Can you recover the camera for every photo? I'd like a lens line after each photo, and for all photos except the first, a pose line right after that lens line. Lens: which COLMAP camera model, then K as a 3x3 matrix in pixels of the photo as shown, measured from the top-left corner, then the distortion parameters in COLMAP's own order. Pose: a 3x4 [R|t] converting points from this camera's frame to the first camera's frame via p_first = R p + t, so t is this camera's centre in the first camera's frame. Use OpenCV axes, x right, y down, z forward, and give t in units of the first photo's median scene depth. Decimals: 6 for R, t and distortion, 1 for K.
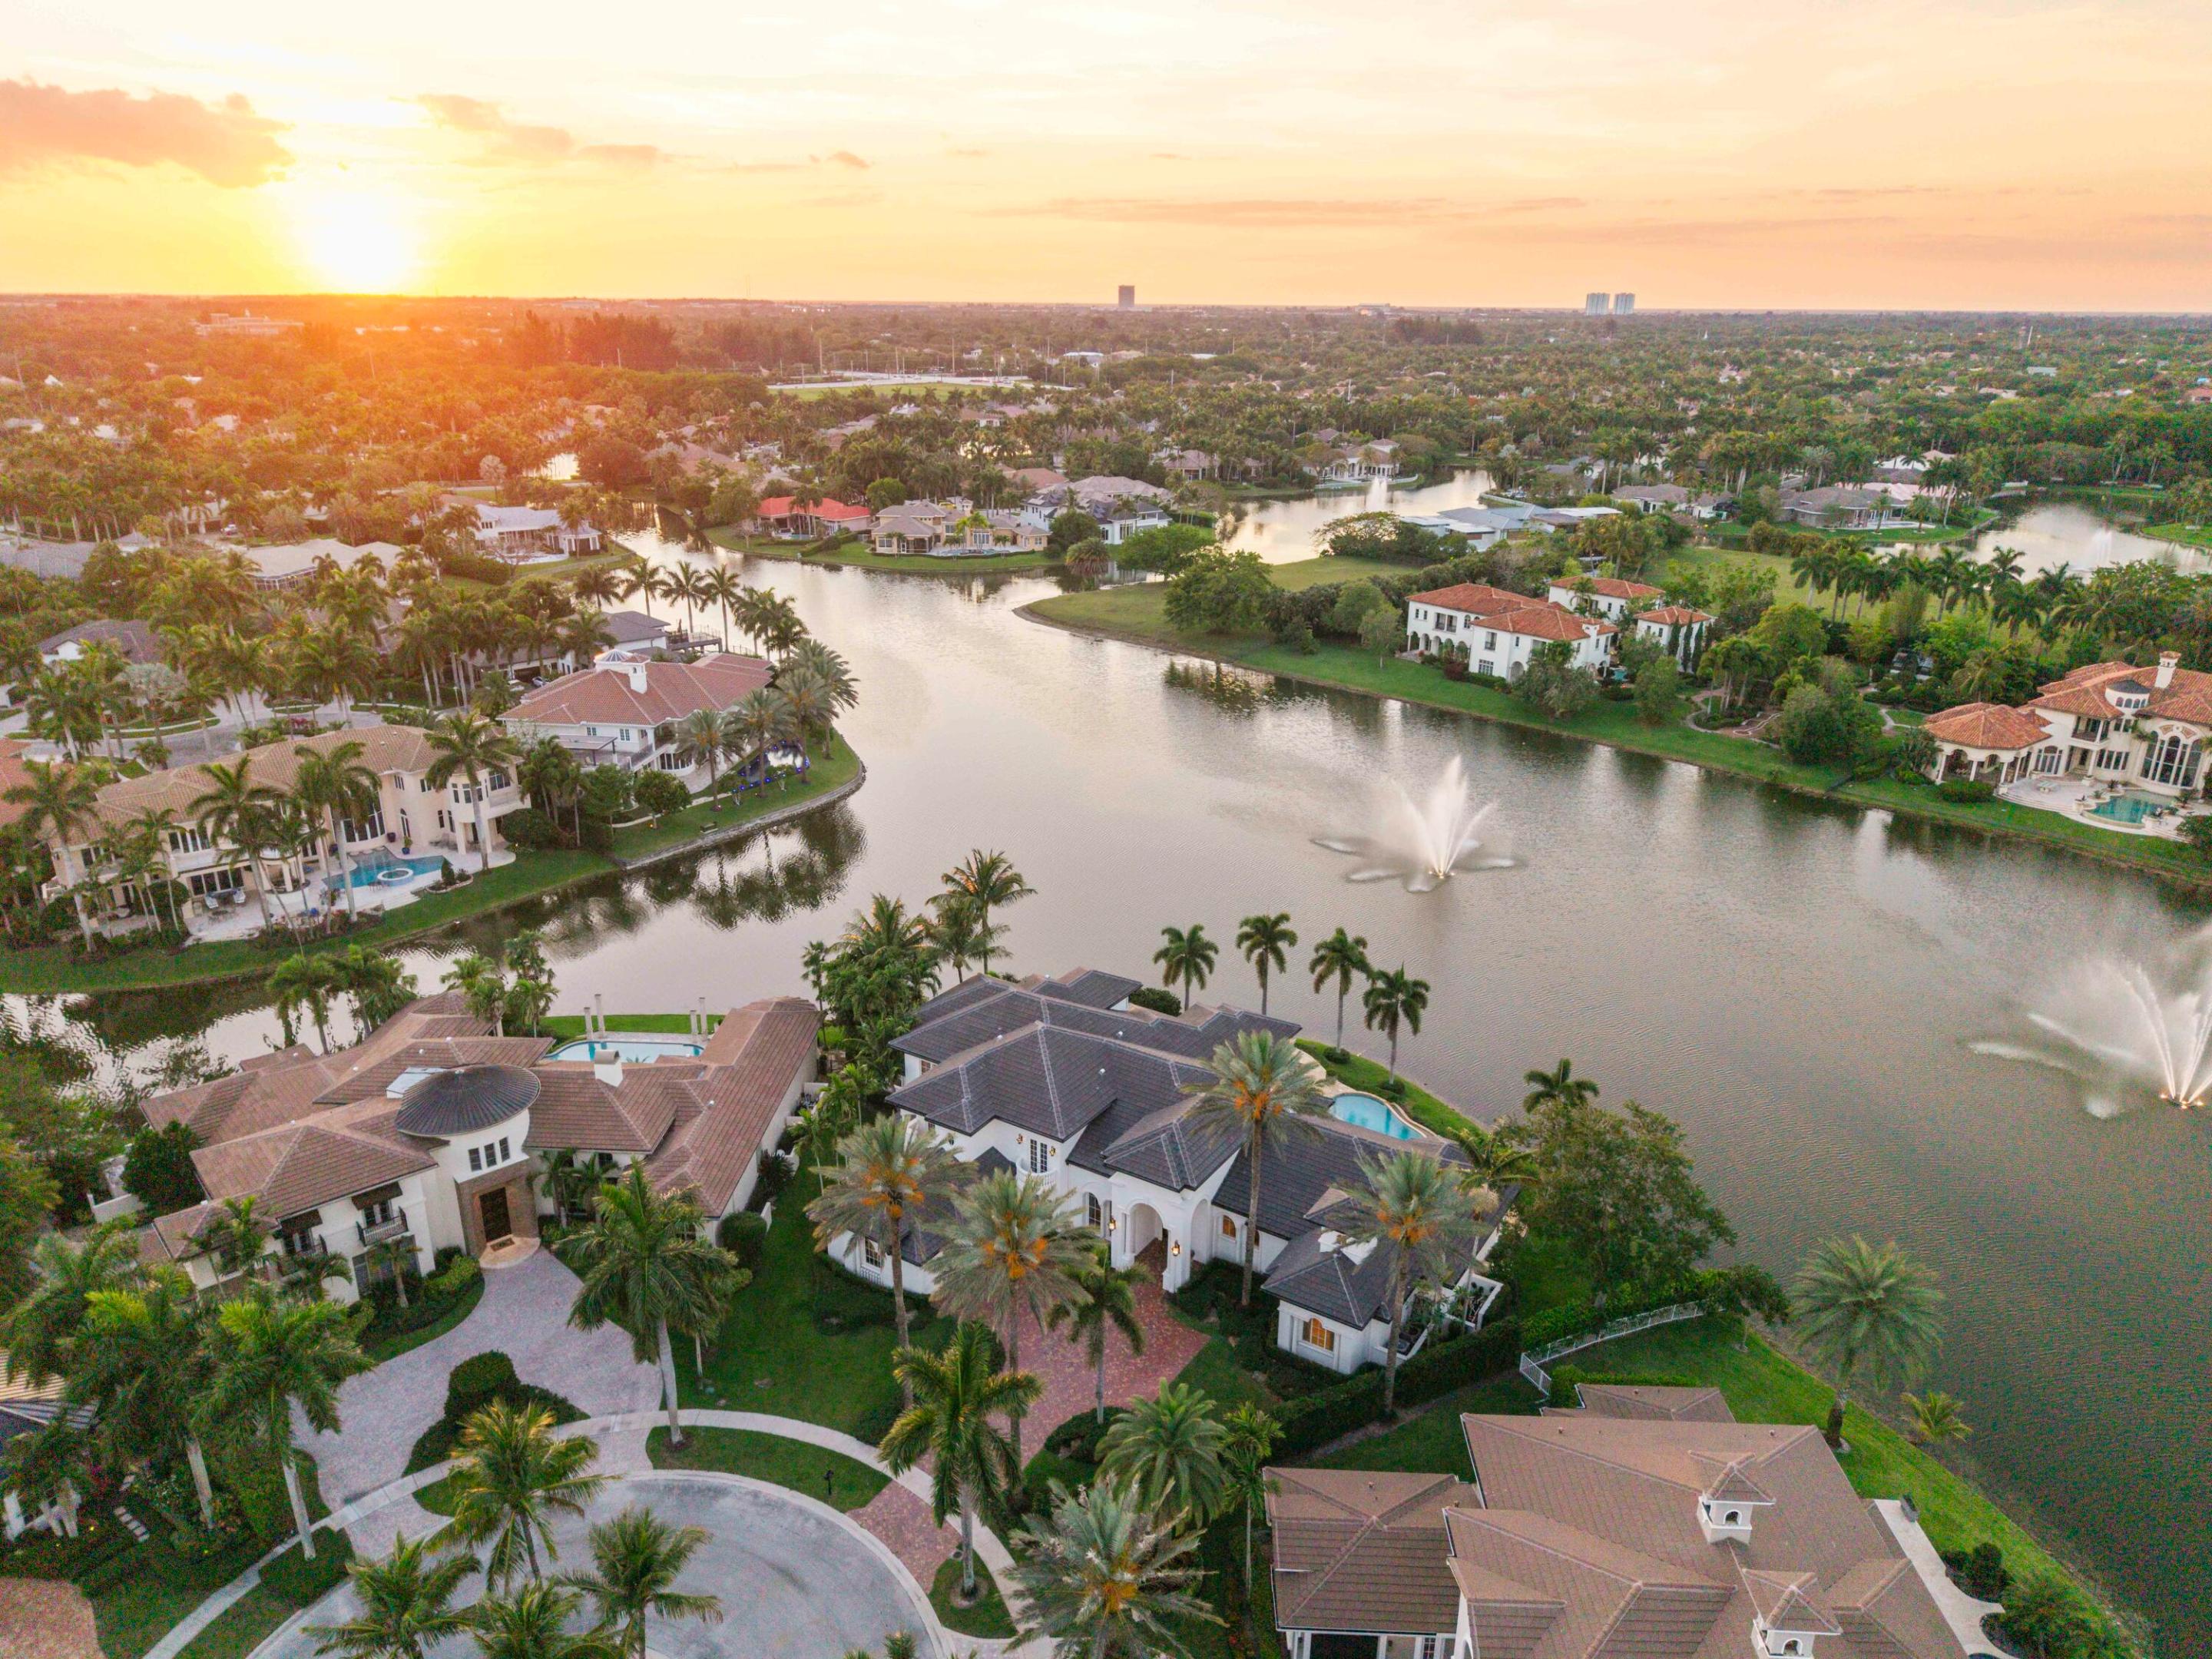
lens RADIAL K [[1503.2, 0, 1072.9], [0, 1503.2, 824.2], [0, 0, 1]] dist [0.081847, -0.097117]
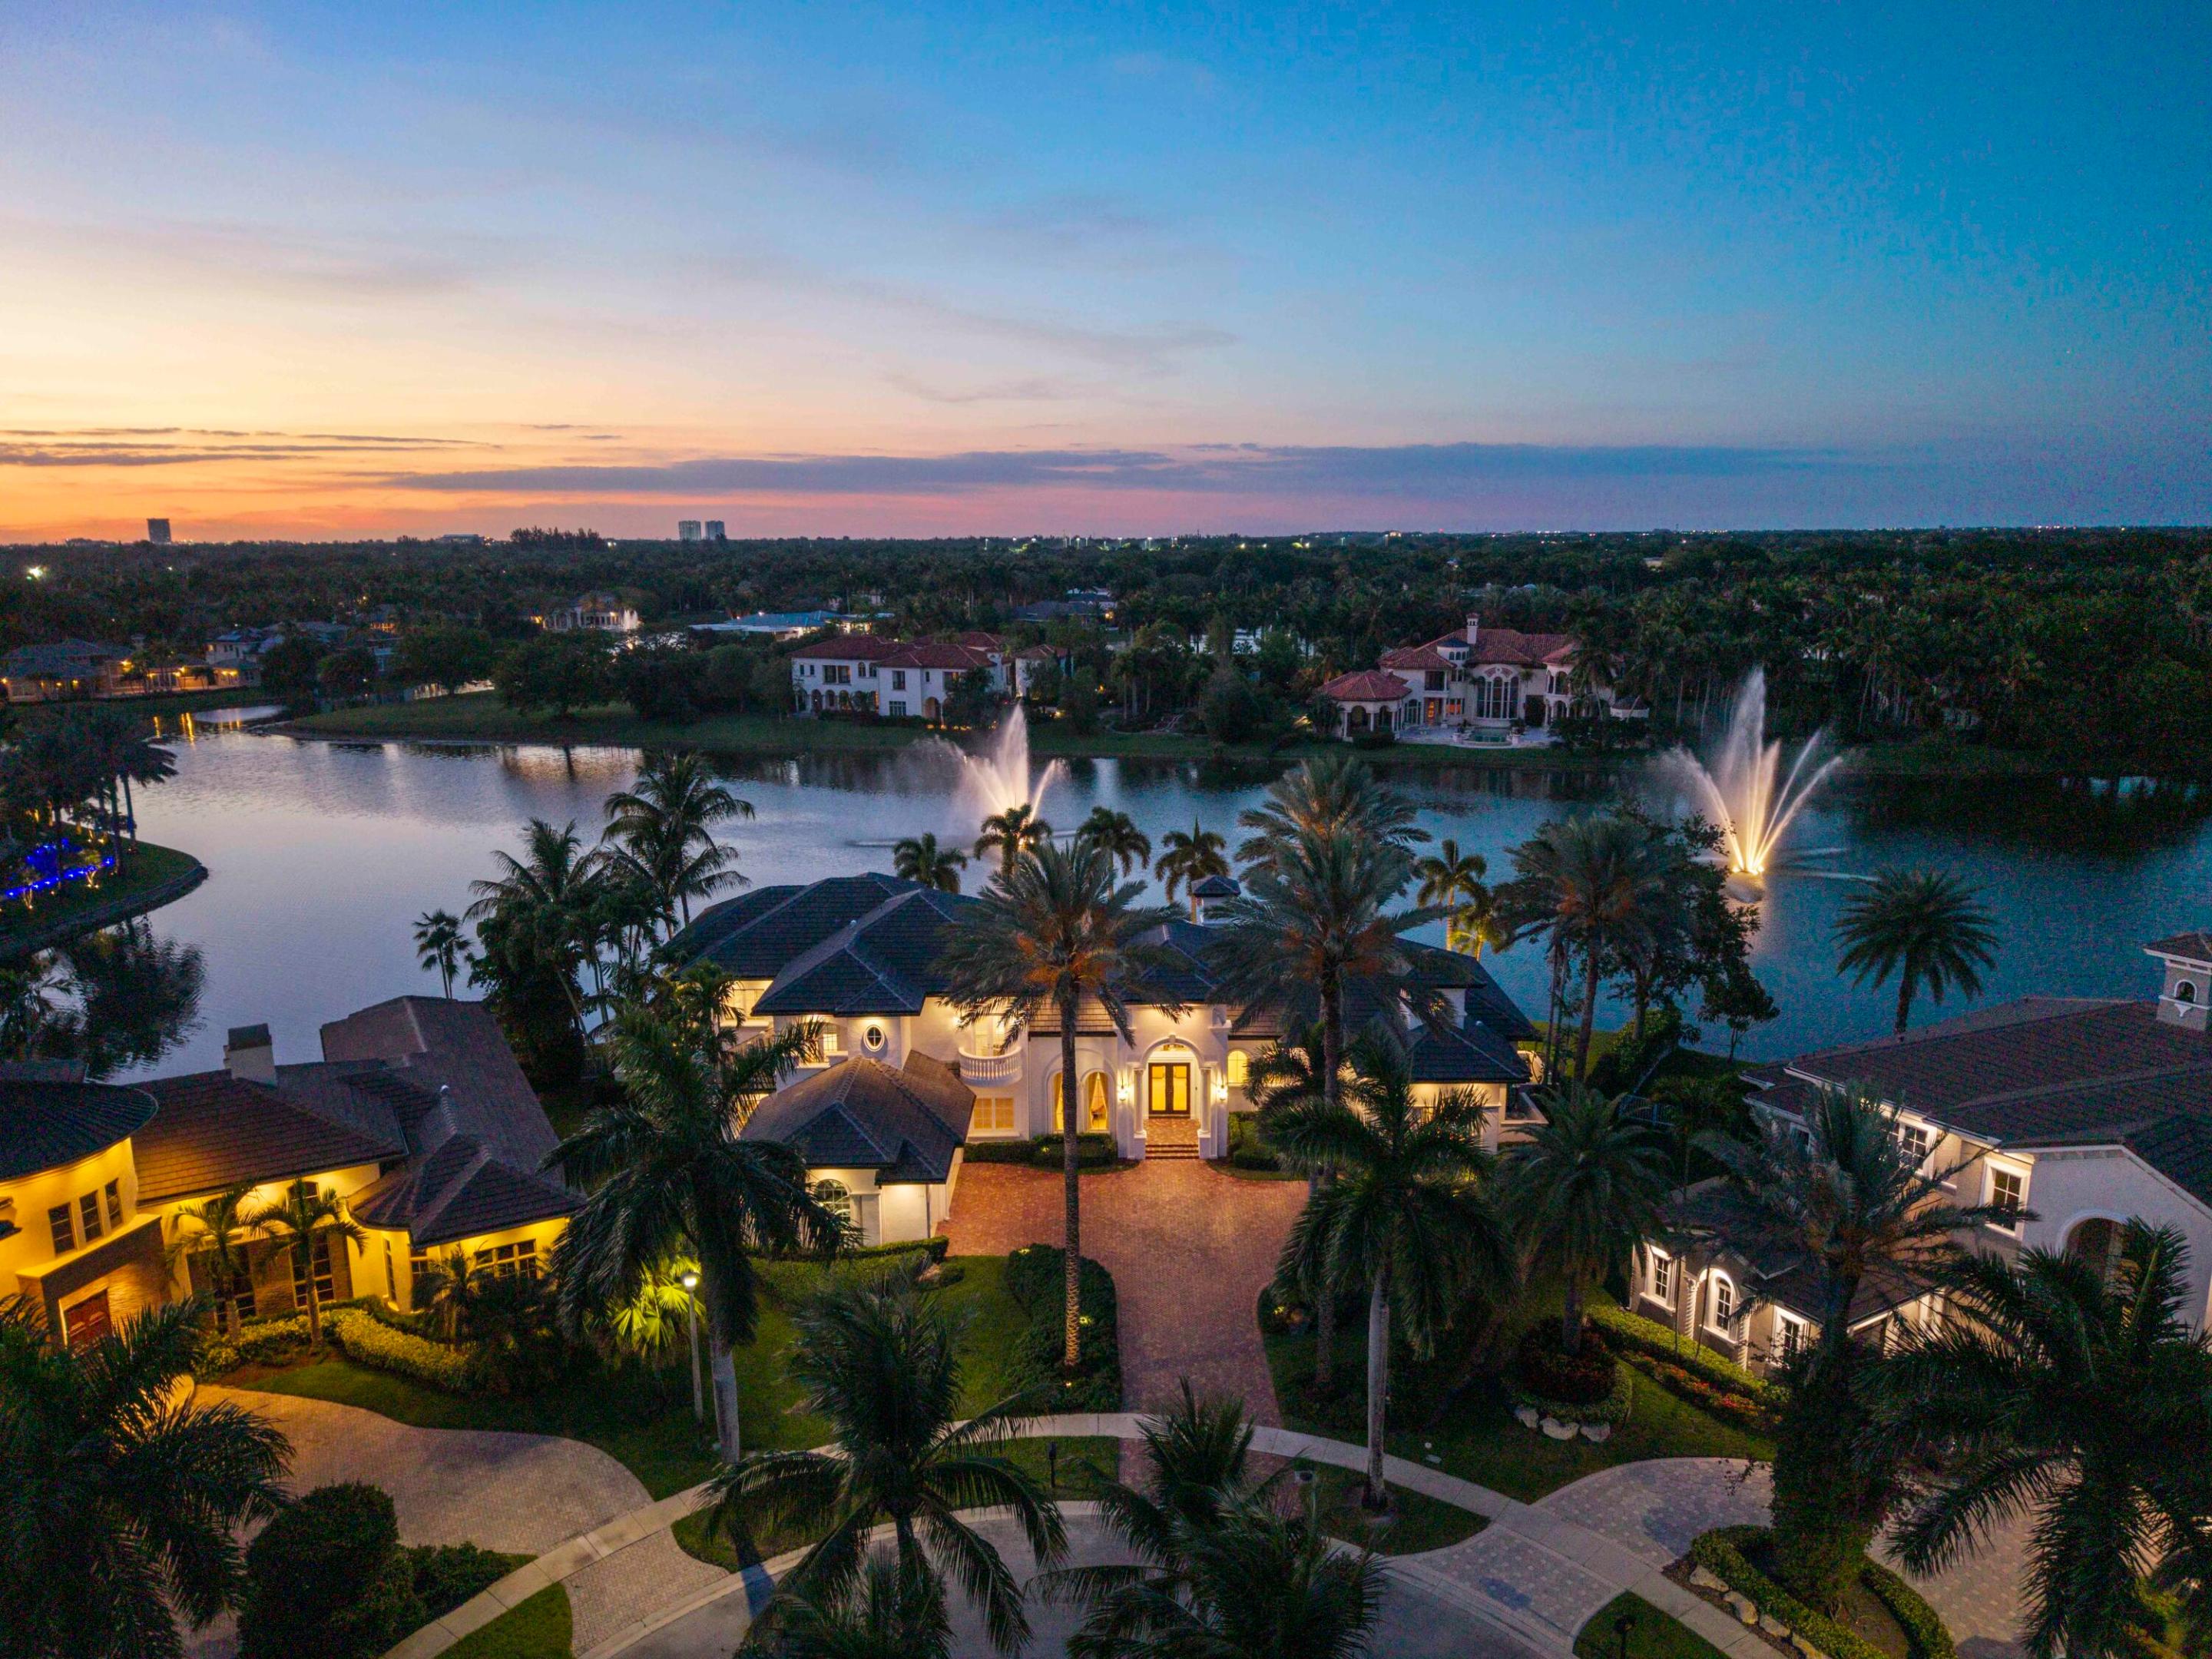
lens RADIAL K [[1536.2, 0, 1111.9], [0, 1536.2, 817.6], [0, 0, 1]] dist [0.010610, -0.004934]
pose [[0.830753, -0.112505, 0.545154, -0.176359], [0.195626, 0.975898, -0.096713, 0.098393], [-0.521134, 0.186991, 0.832739, 0.171322]]
